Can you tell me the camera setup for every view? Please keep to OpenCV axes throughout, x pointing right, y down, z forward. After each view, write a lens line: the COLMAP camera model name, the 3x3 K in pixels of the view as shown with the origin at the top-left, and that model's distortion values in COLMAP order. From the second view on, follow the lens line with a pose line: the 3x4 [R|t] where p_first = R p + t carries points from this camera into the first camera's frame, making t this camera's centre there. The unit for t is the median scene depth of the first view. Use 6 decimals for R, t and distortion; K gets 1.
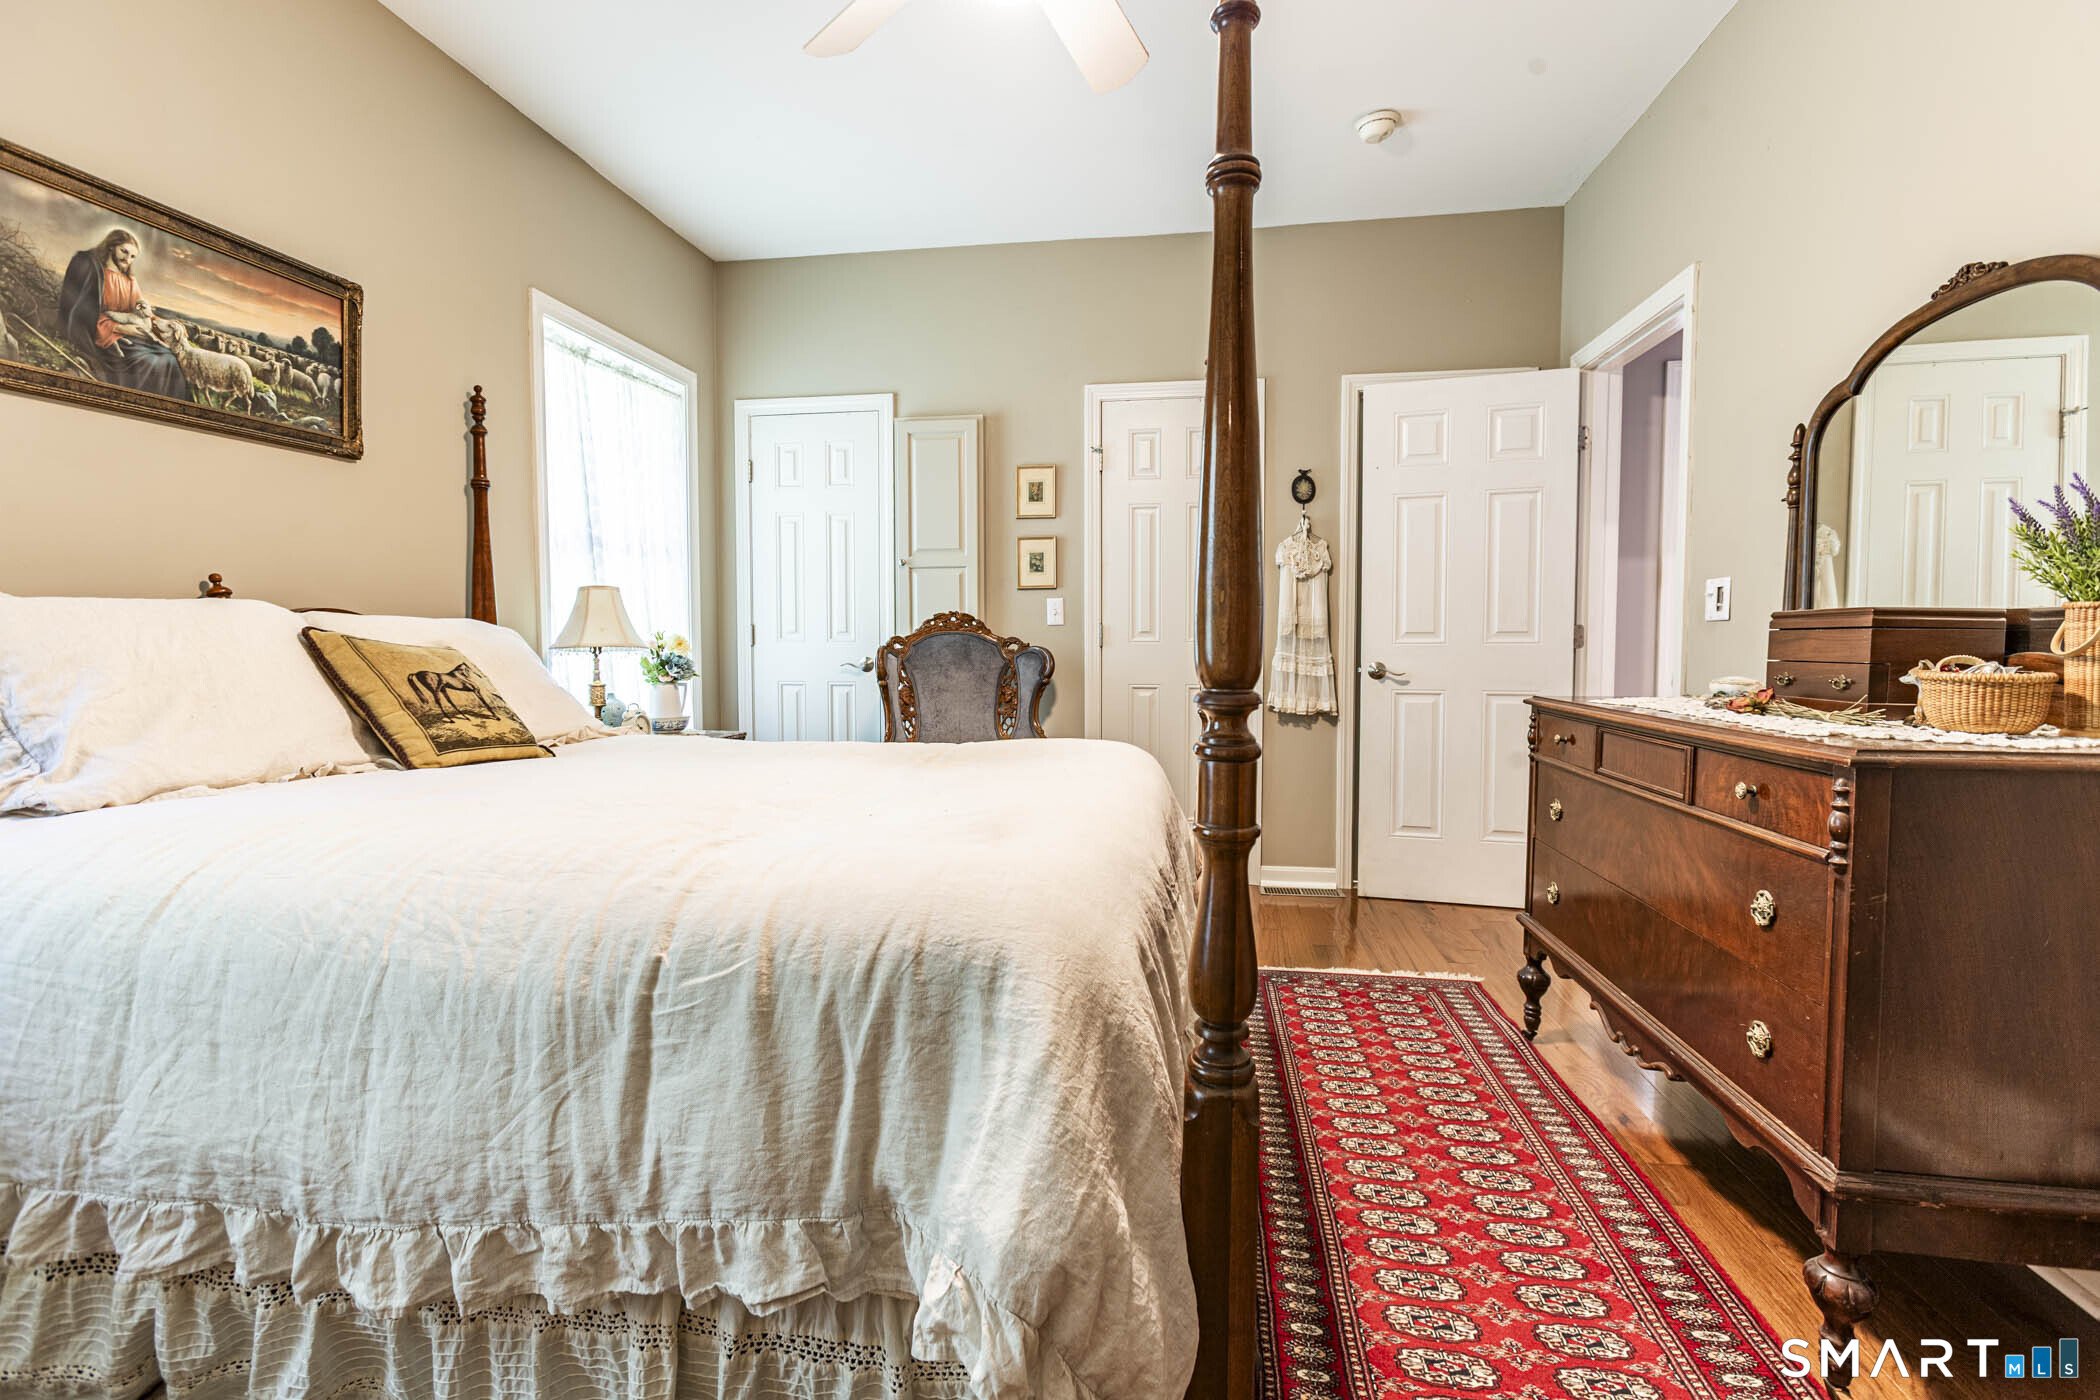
lens RADIAL K [[962.9, 0, 1035.5], [0, 962.9, 670.1], [0, 0, 1]] dist [-0.004214, 0.002656]
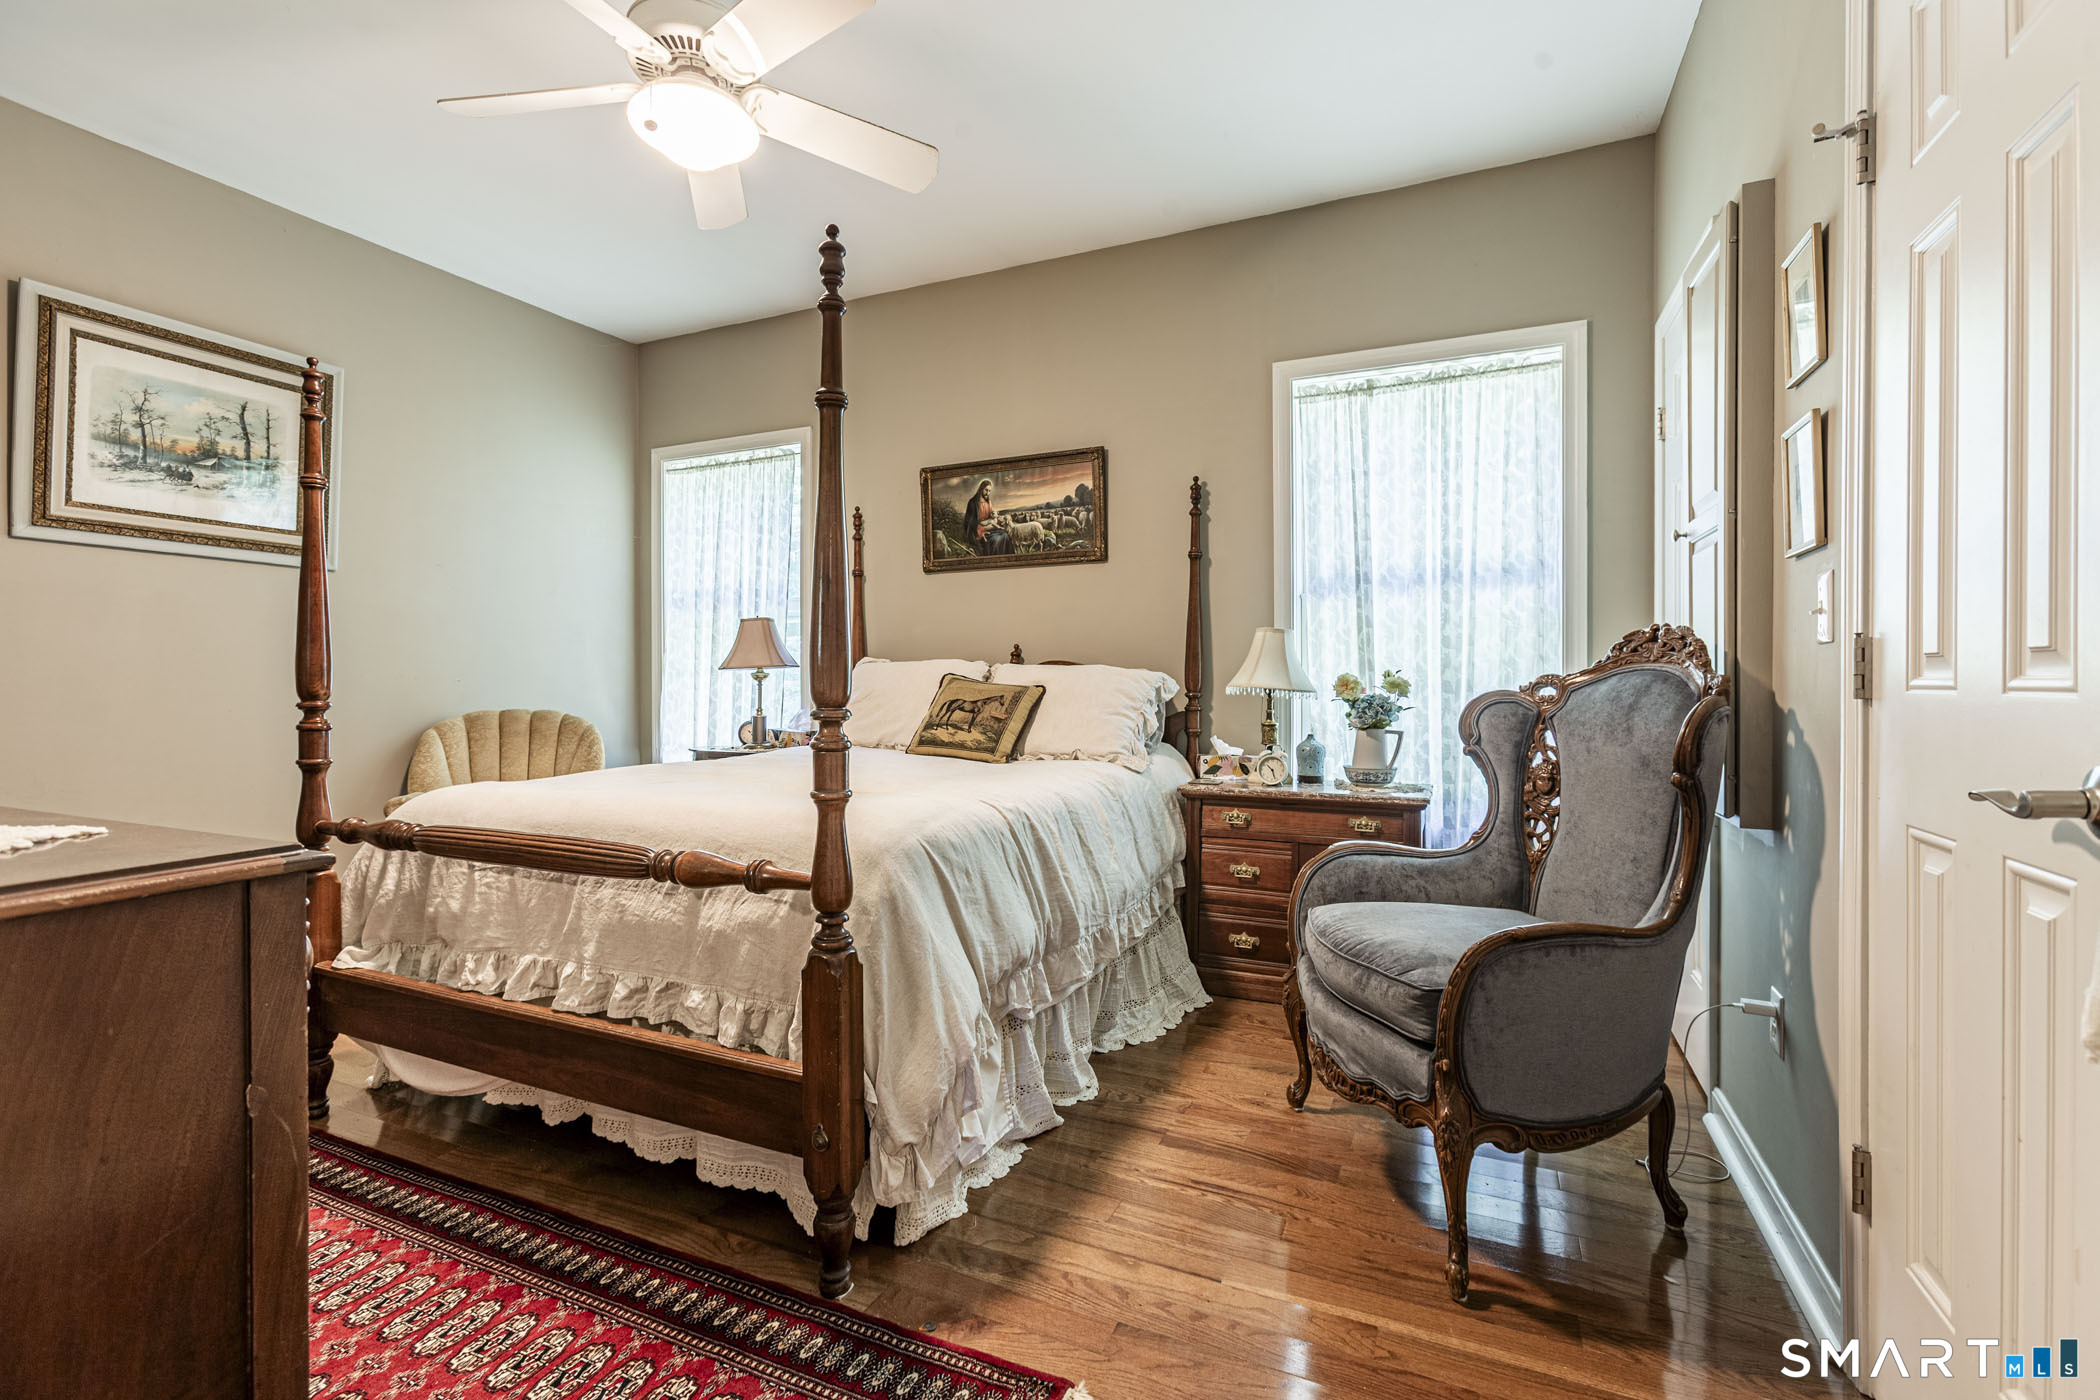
lens RADIAL K [[962.9, 0, 1050.0], [0, 962.9, 690.4], [0, 0, 1]] dist [-0.004214, 0.002656]
pose [[-0.286166, 0.005595, -0.958164, 0.865622], [-0.035853, 0.999220, 0.016542, -0.042844], [0.957509, 0.039087, -0.285743, 1.534626]]
